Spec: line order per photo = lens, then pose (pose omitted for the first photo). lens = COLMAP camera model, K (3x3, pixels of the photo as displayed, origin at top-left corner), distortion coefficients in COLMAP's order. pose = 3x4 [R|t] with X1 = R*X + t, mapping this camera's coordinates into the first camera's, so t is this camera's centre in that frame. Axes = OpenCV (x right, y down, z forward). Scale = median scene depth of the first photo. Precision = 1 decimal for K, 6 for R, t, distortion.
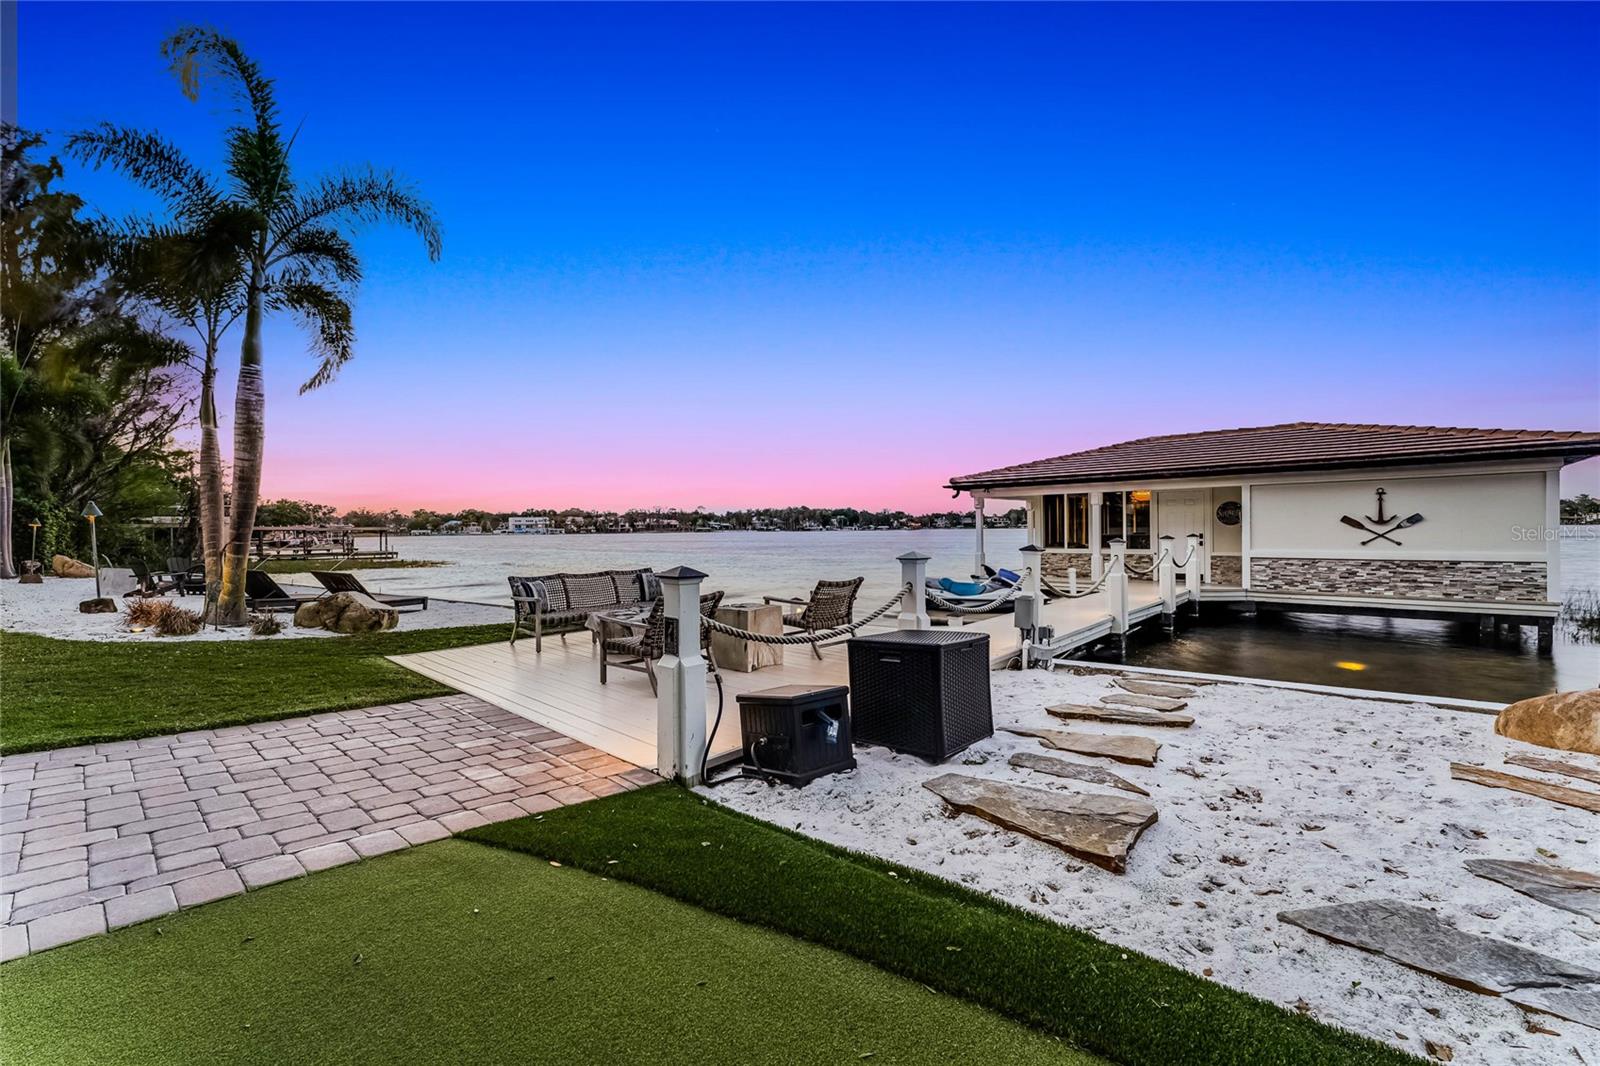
lens RADIAL K [[638.1, 0, 785.0], [0, 638.1, 530.3], [0, 0, 1]] dist [0.005328, 0.000343]
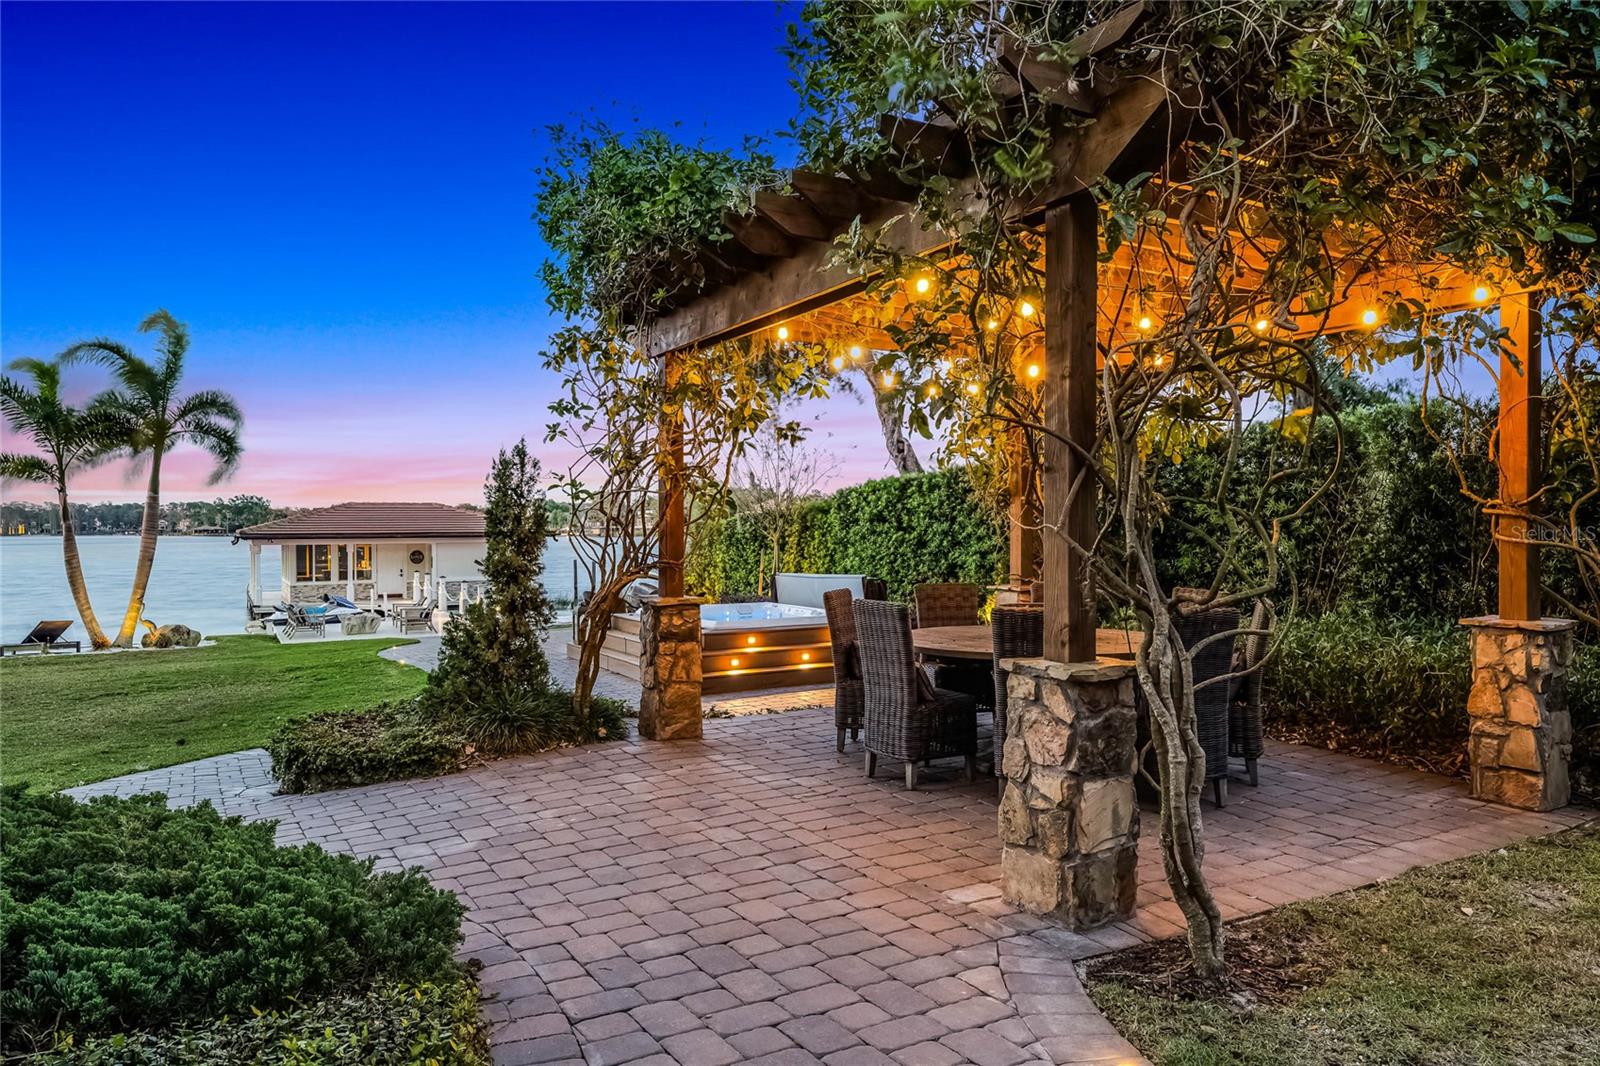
lens RADIAL K [[1017.6, 0, 799.2], [0, 1017.6, 533.6], [0, 0, 1]] dist [0.010255, -0.004199]
pose [[0.301089, 0.005903, 0.953578, -1.543478], [0.001968, 0.999975, -0.006812, -0.066738], [-0.953594, 0.003928, 0.301070, -0.780412]]
